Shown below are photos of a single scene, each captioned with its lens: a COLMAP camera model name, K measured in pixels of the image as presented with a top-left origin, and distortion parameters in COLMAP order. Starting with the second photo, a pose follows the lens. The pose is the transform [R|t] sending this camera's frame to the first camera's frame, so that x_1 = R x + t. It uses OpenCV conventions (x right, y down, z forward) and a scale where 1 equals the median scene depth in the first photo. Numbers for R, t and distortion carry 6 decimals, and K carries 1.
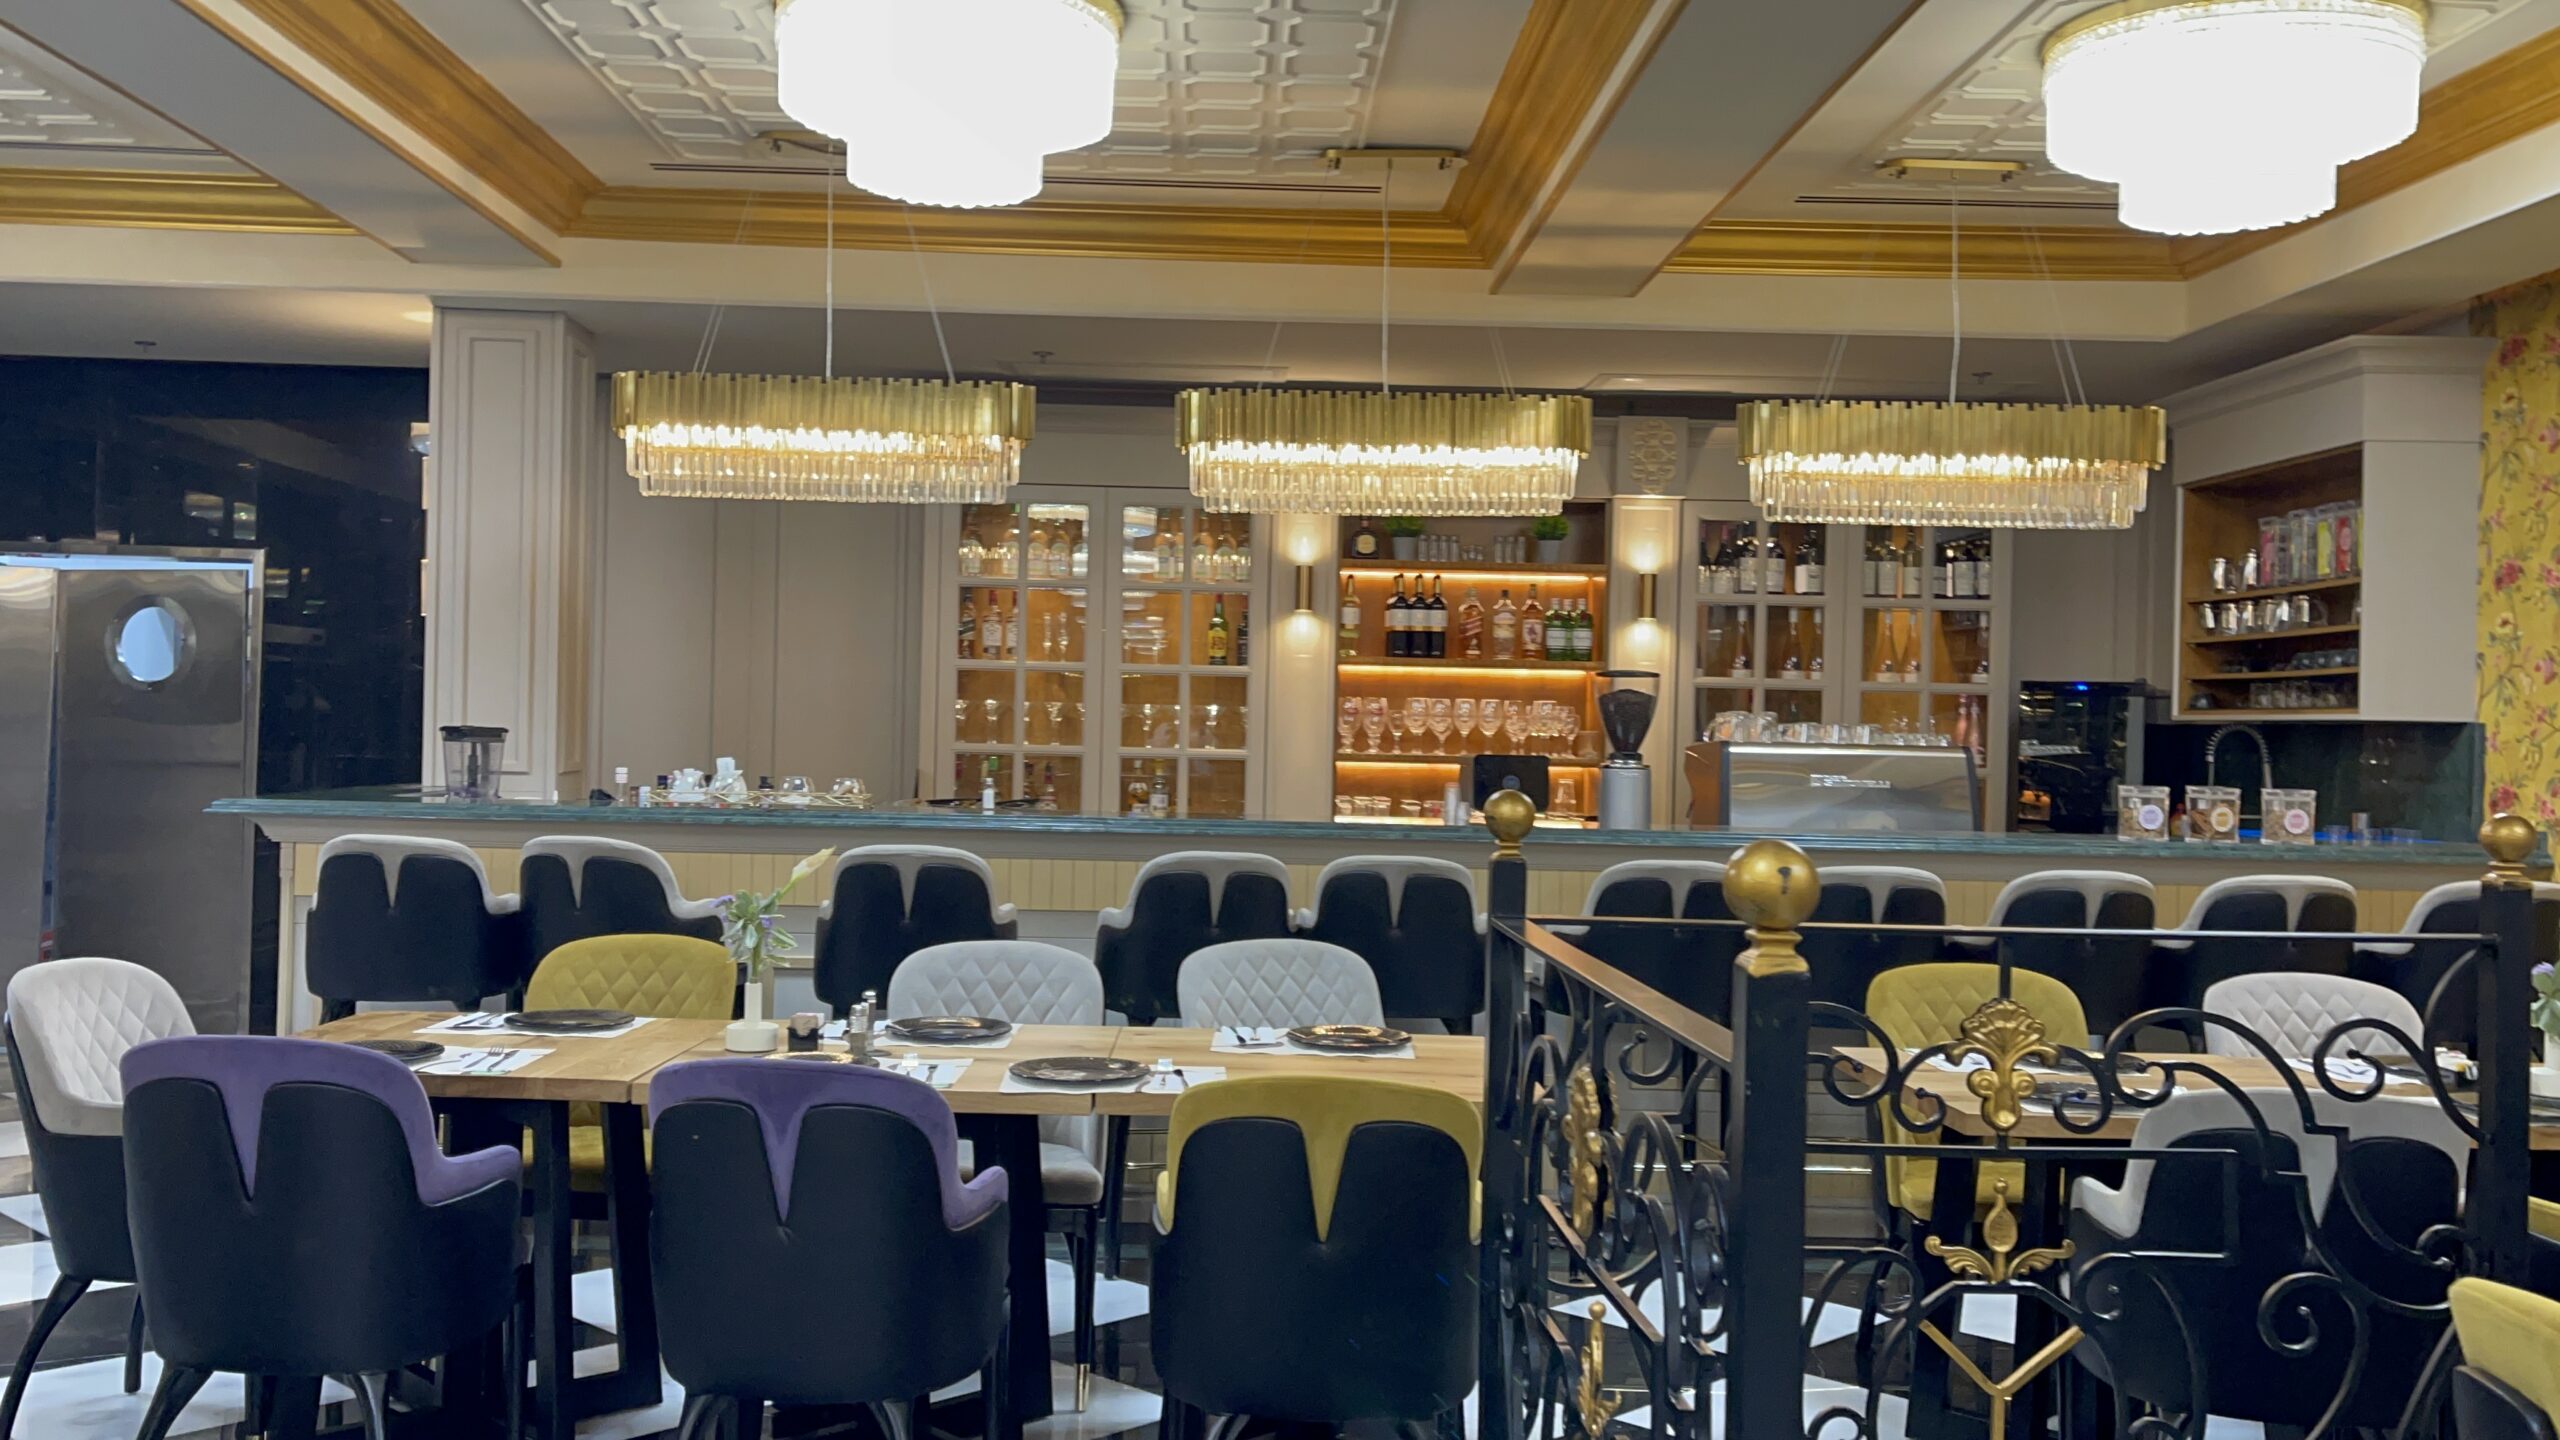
lens RADIAL K [[1910.9, 0, 1280.0], [0, 1910.9, 720.0], [0, 0, 1]] dist [0.000484, -0.001153]
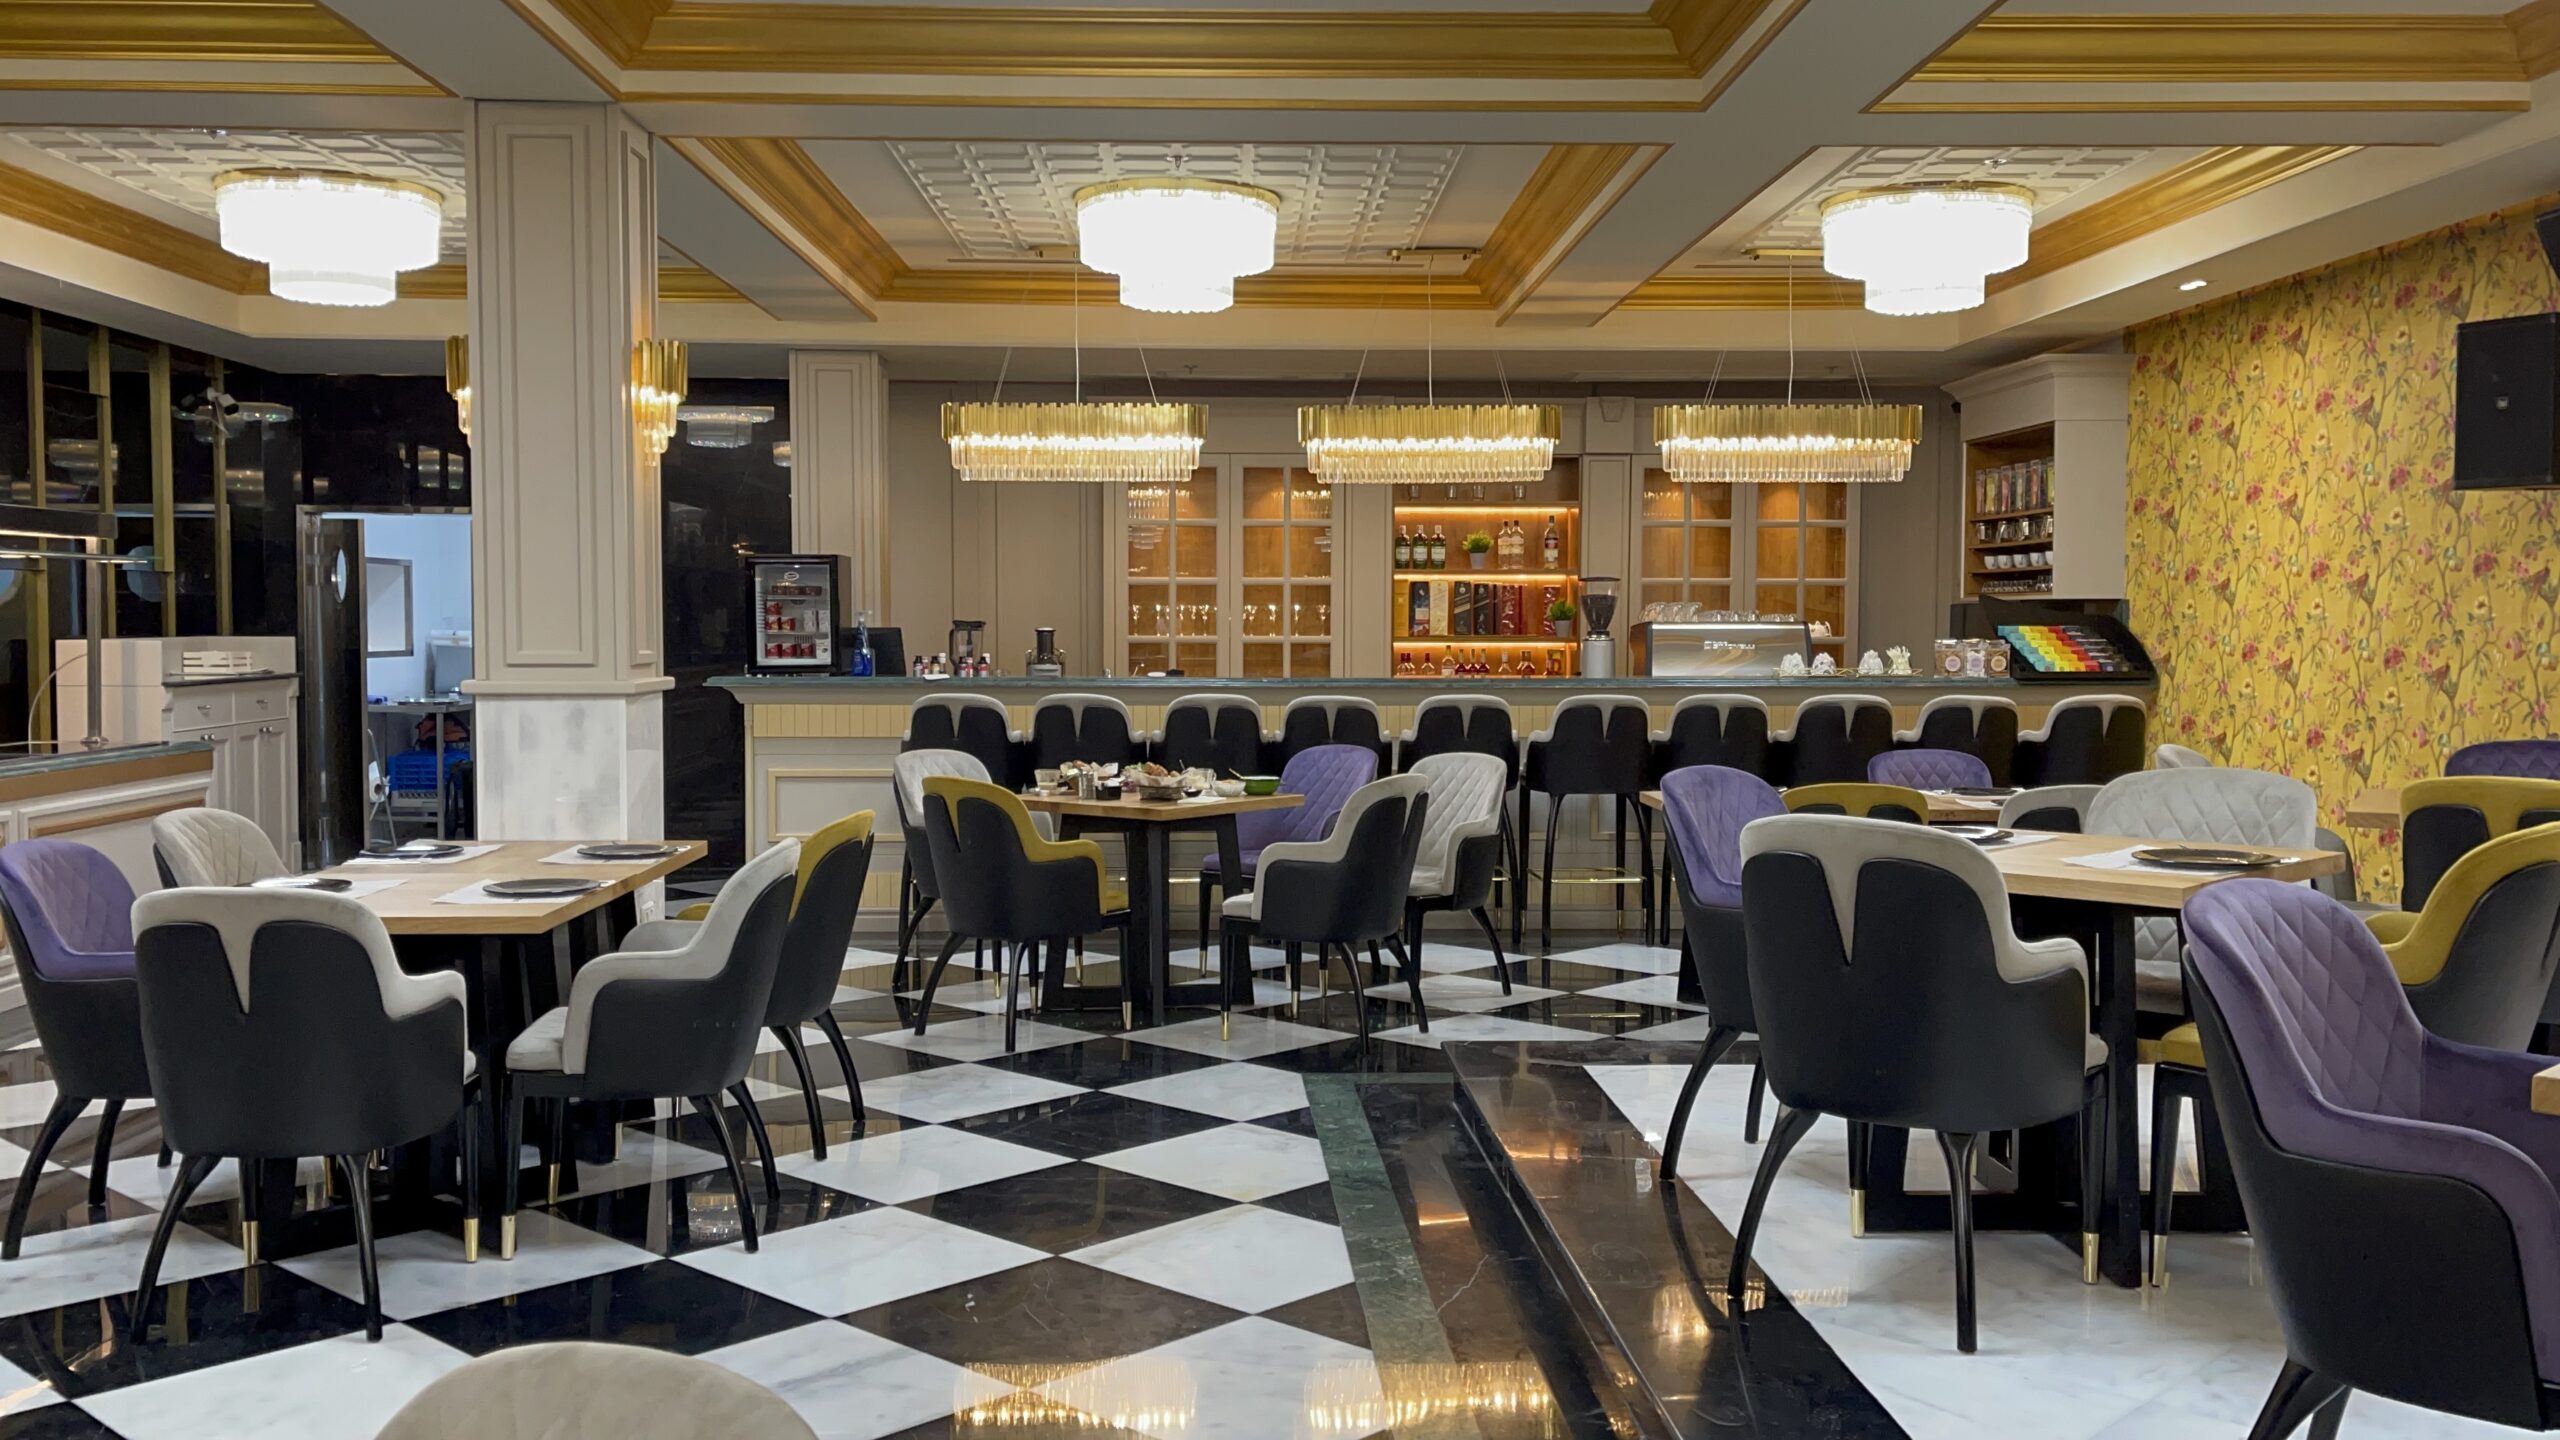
lens RADIAL K [[1910.9, 0, 1280.0], [0, 1910.9, 720.0], [0, 0, 1]] dist [0.000484, -0.001153]
pose [[0.999774, -0.020861, -0.004125, -0.068041], [0.021049, 0.998411, 0.052277, 0.003994], [0.003028, -0.052352, 0.998624, -0.586452]]
